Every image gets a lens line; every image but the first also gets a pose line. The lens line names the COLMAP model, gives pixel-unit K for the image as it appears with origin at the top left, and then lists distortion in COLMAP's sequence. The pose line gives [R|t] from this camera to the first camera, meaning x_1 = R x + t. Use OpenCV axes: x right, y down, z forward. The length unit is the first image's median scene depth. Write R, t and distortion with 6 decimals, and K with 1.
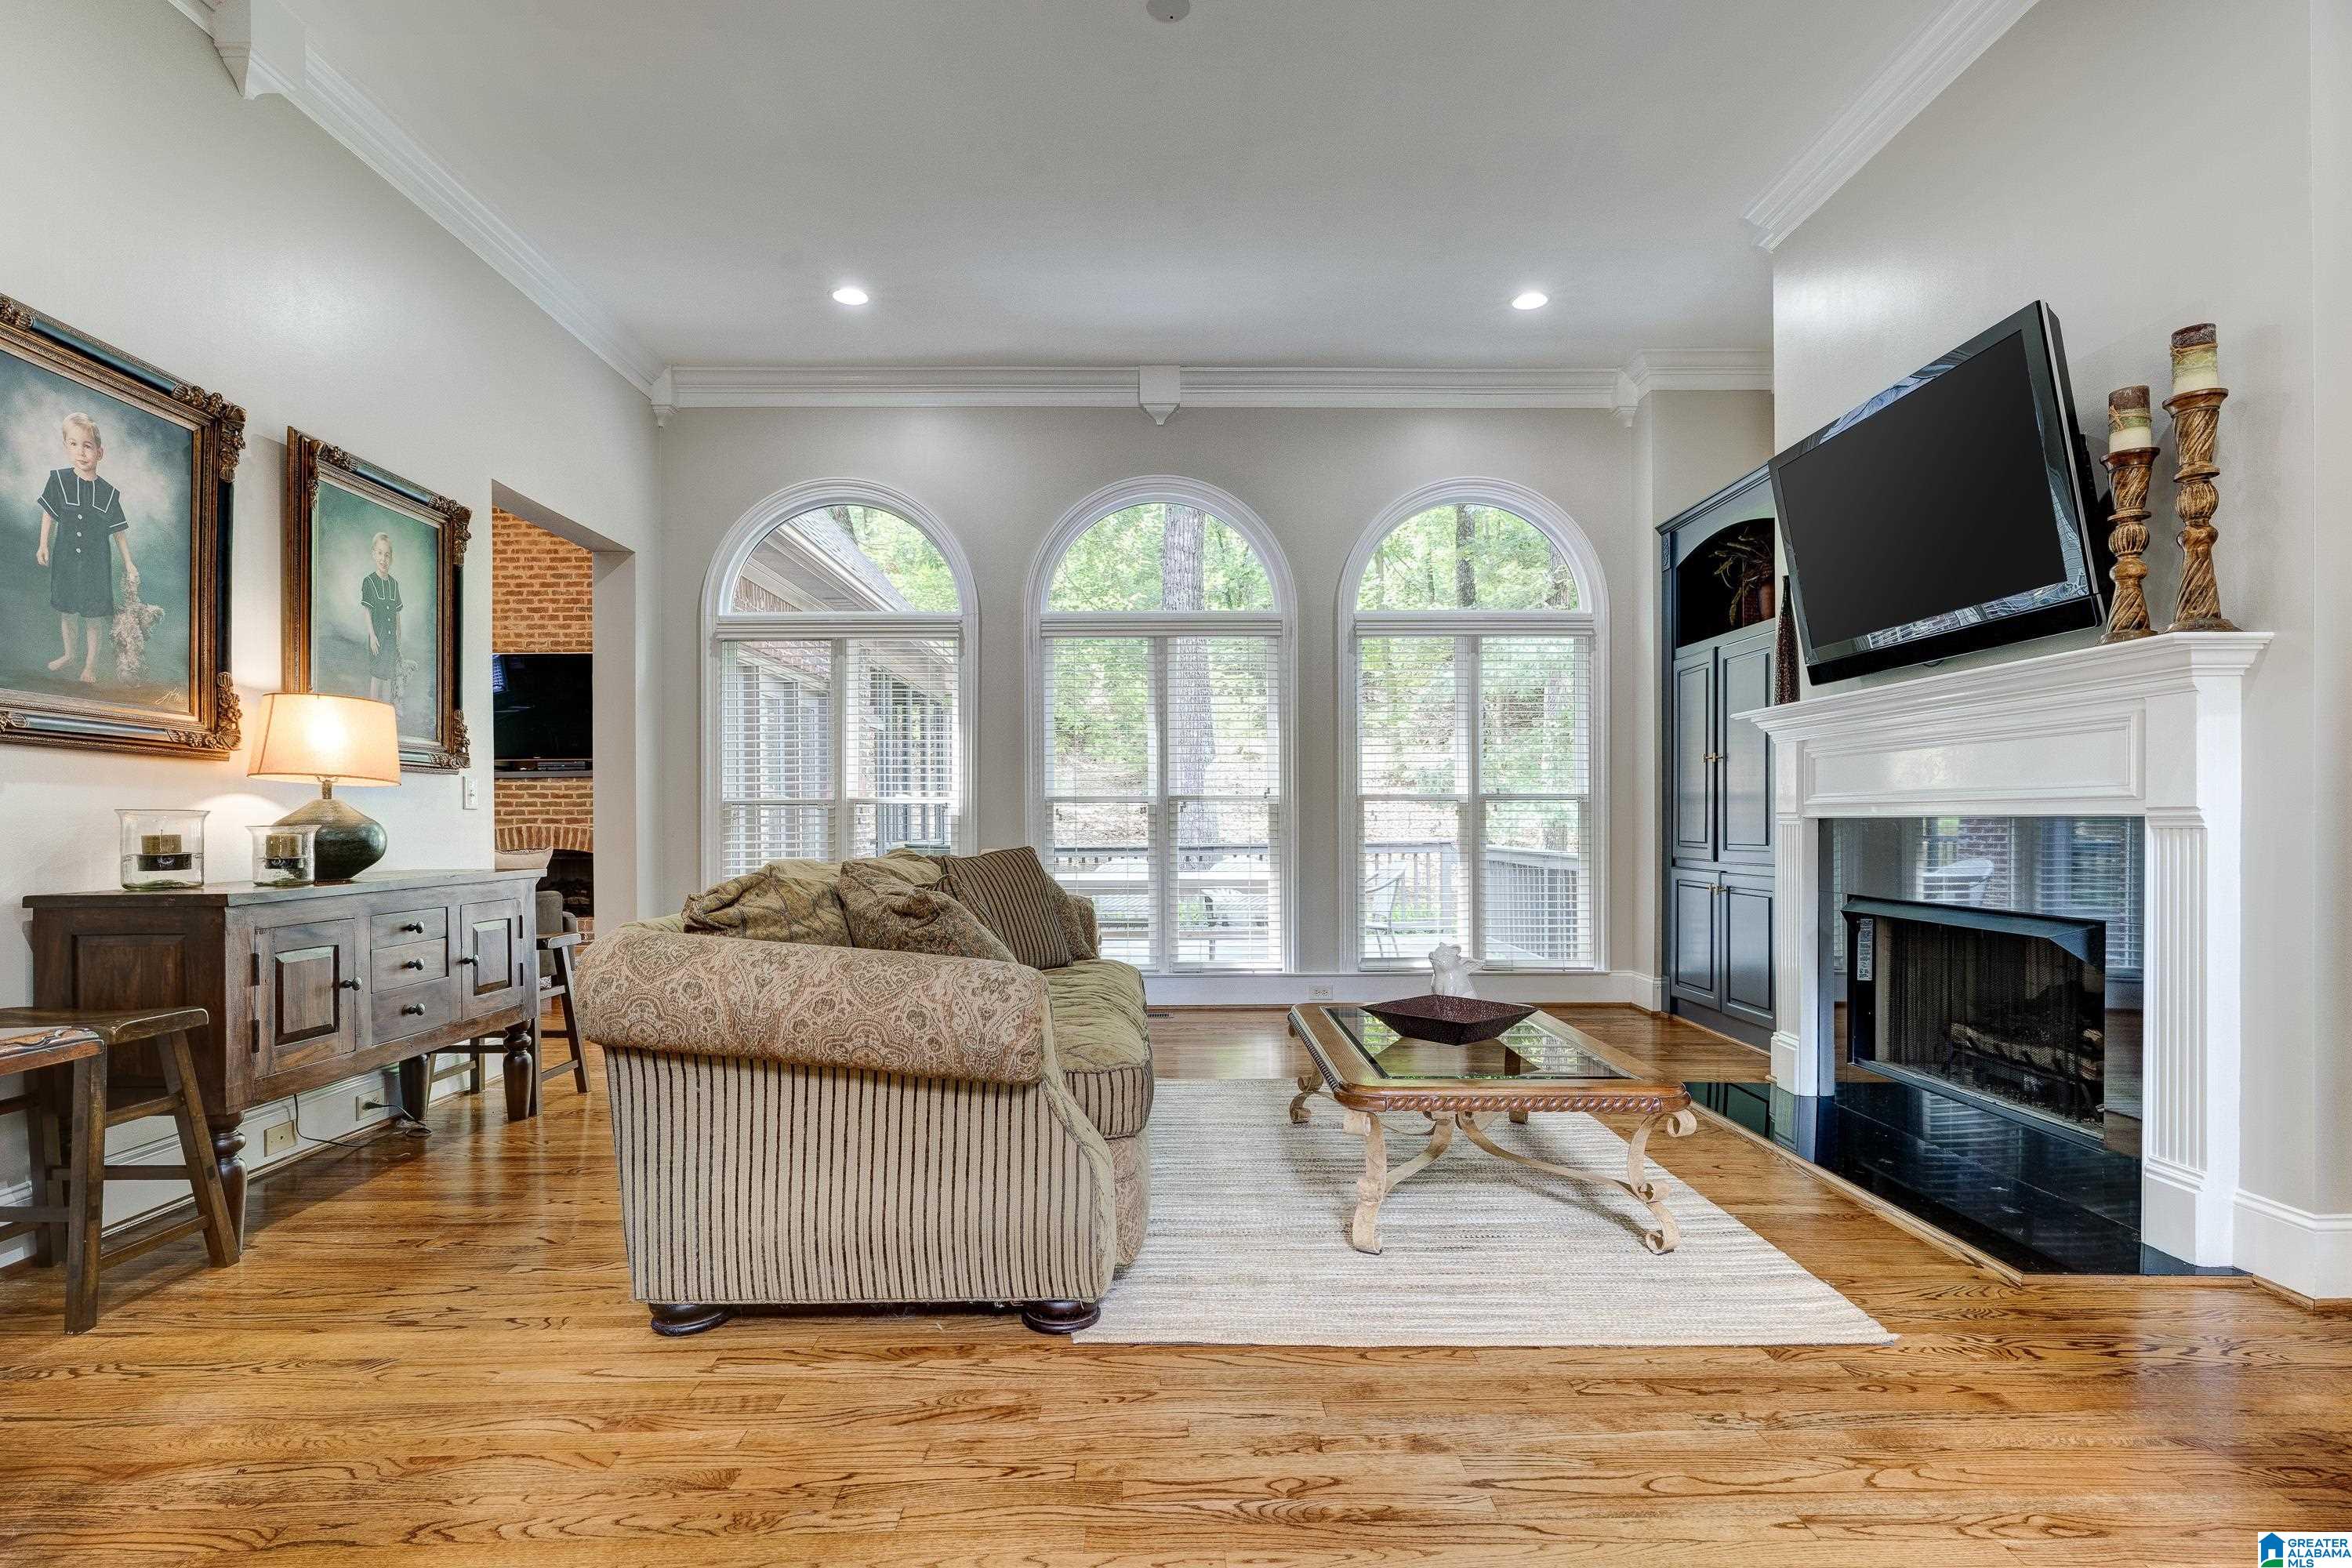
lens RADIAL K [[1140.3, 0, 1165.7], [0, 1140.3, 819.9], [0, 0, 1]] dist [-0.000391, -0.000316]
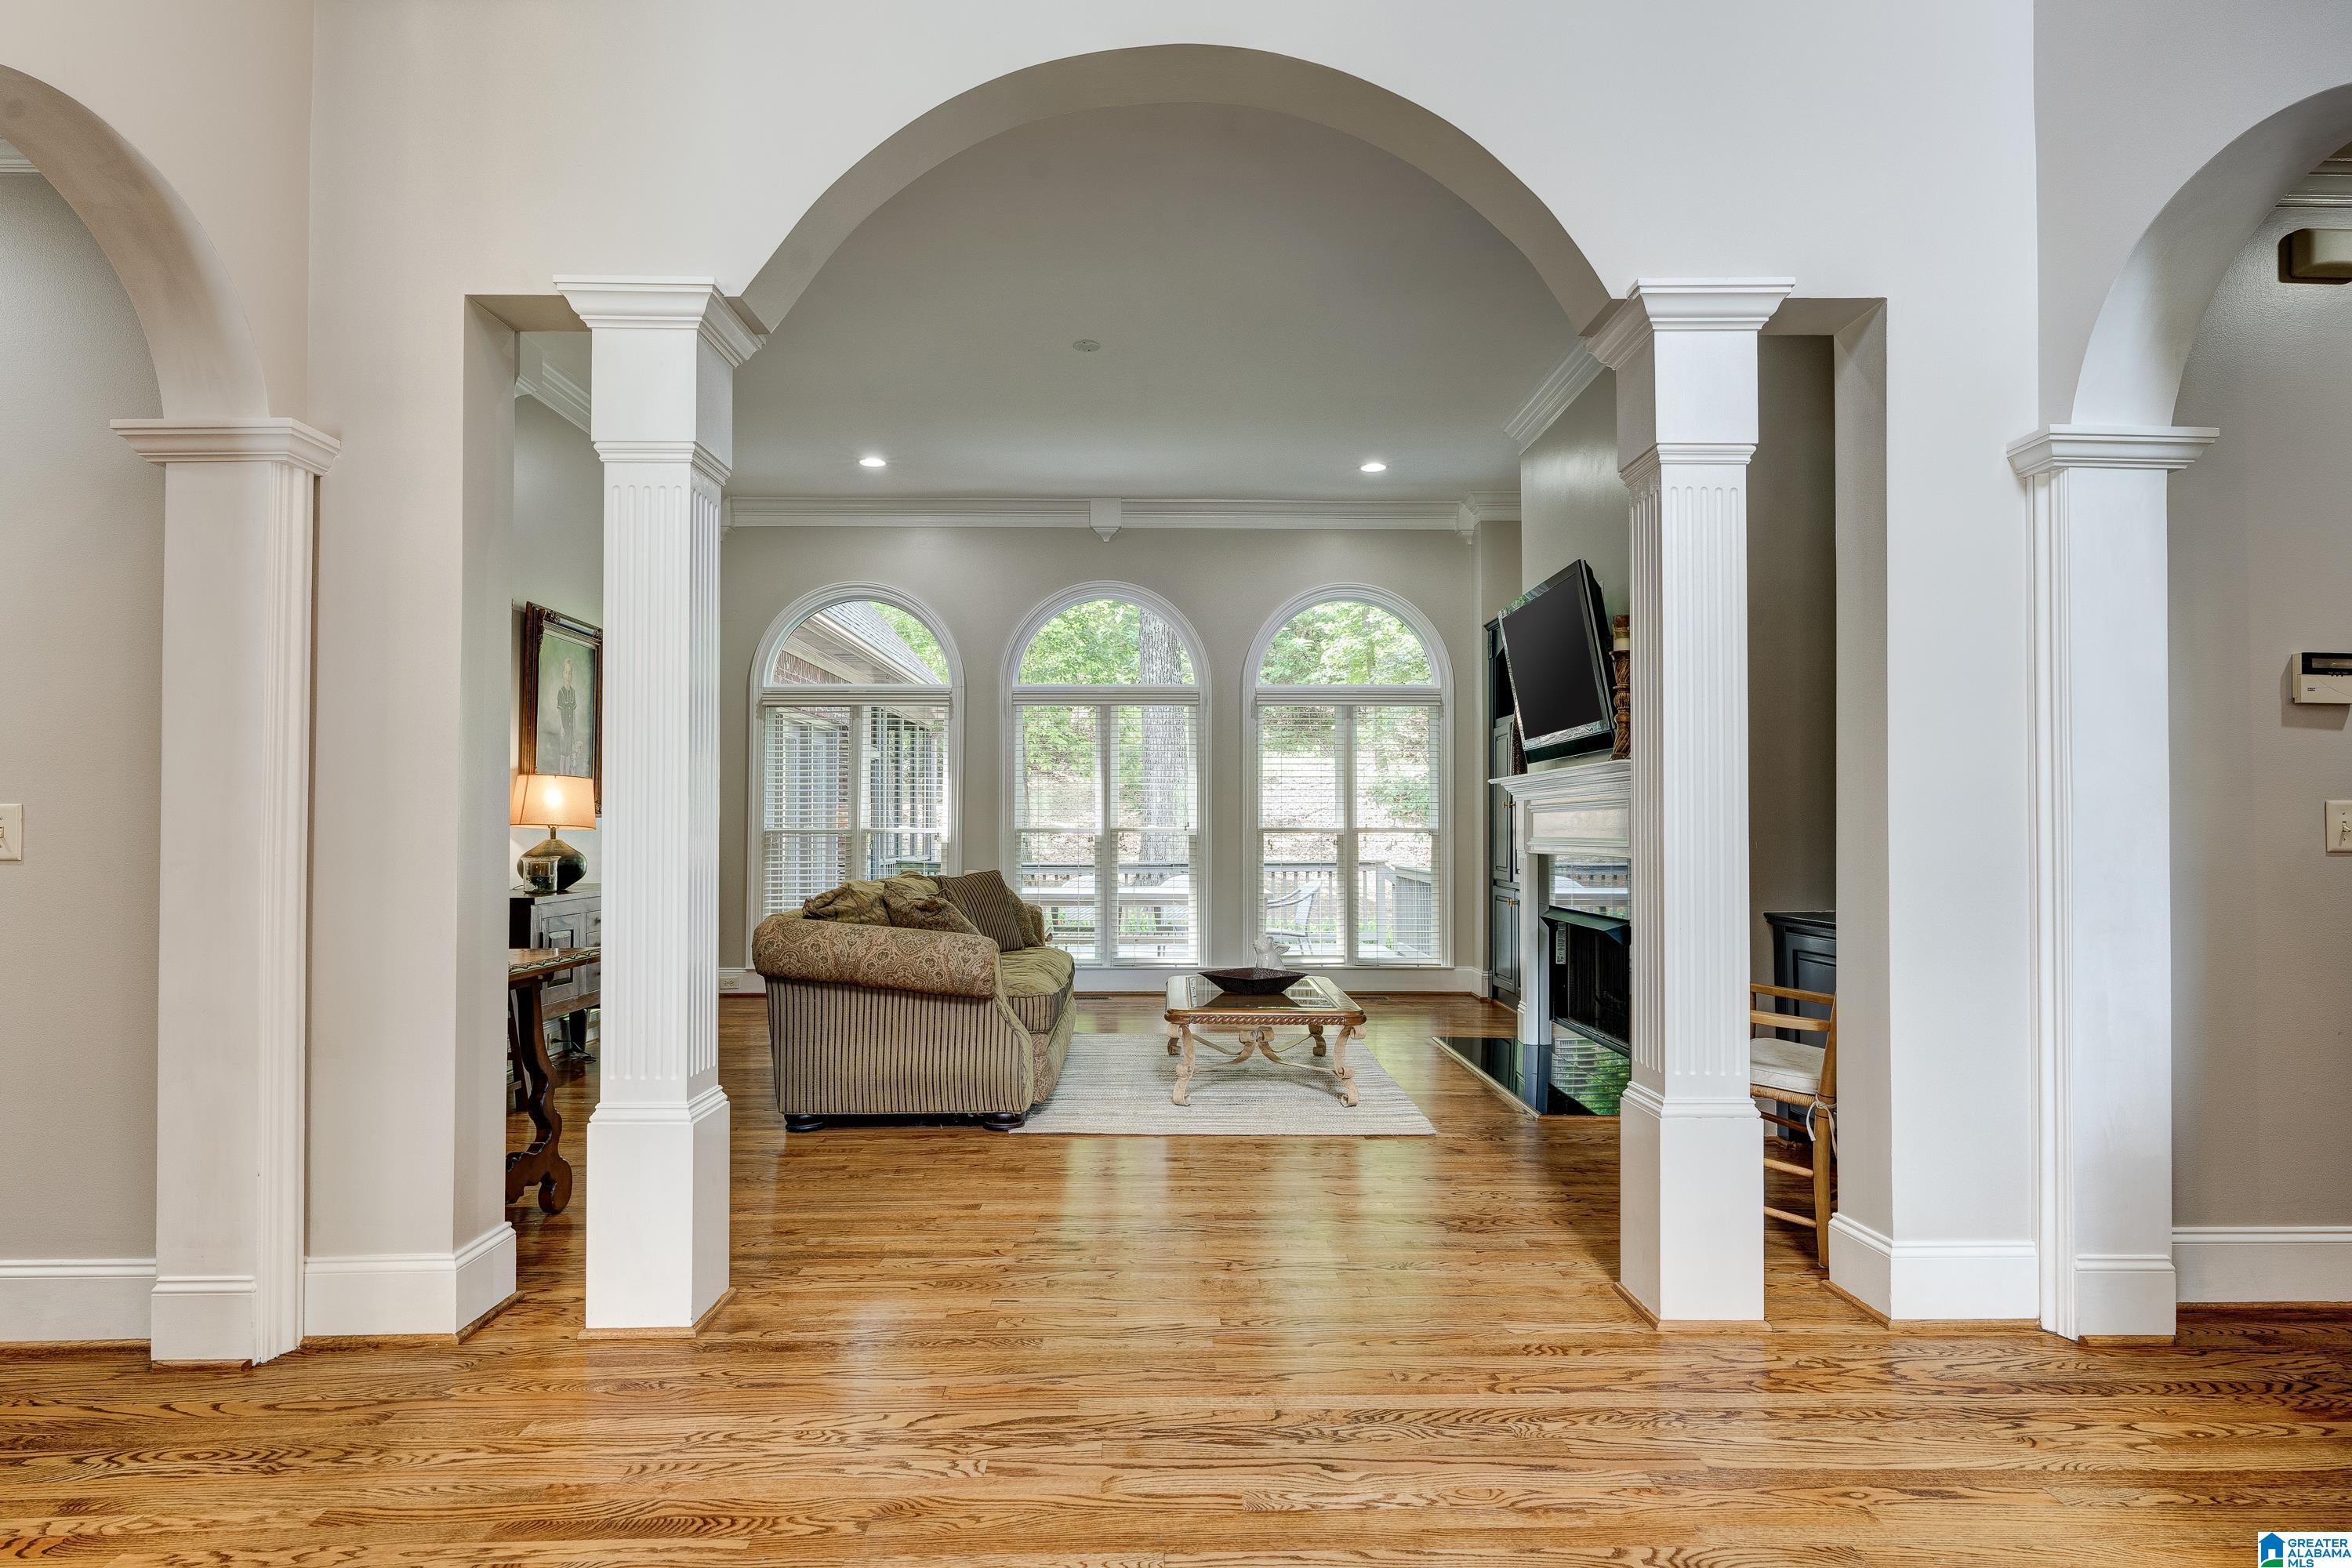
lens RADIAL K [[1267.2, 0, 1176.0], [0, 1267.2, 784.0], [0, 0, 1]] dist [-0.001970, -0.000753]
pose [[0.999977, 0.005652, 0.003772, 0.080028], [-0.005517, 0.999372, -0.035007, -0.023985], [-0.003968, 0.034986, 0.999380, -0.489699]]
